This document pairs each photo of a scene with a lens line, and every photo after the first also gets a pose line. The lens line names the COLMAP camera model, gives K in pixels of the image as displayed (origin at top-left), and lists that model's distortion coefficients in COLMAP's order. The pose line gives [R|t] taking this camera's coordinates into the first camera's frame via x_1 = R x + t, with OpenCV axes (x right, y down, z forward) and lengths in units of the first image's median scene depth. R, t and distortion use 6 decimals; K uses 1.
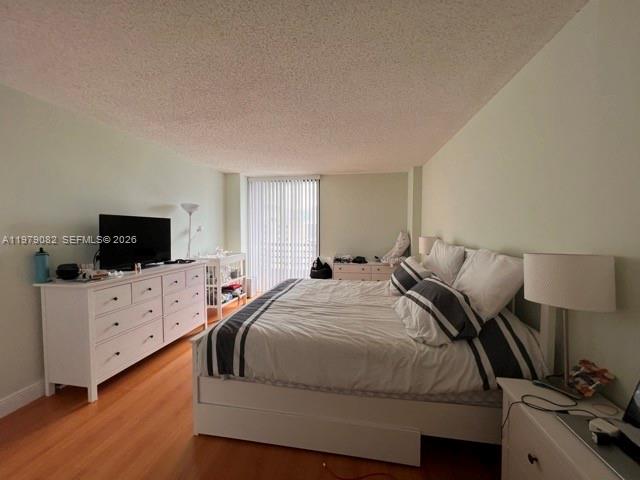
lens RADIAL K [[256.7, 0, 320.0], [0, 256.7, 240.0], [0, 0, 1]] dist [-0.000902, -0.000066]
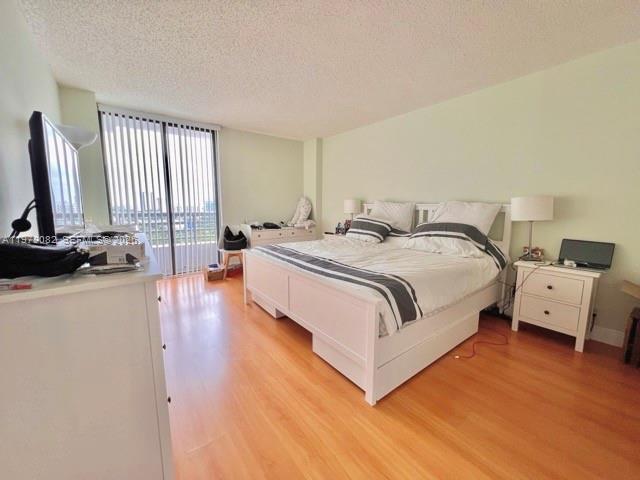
lens RADIAL K [[256.7, 0, 320.0], [0, 256.7, 240.0], [0, 0, 1]] dist [-0.000902, -0.000066]
pose [[0.678383, -0.095655, 0.728455, -0.473705], [0.027248, 0.994082, 0.105160, 0.036989], [-0.734203, -0.051490, 0.676975, 0.222542]]
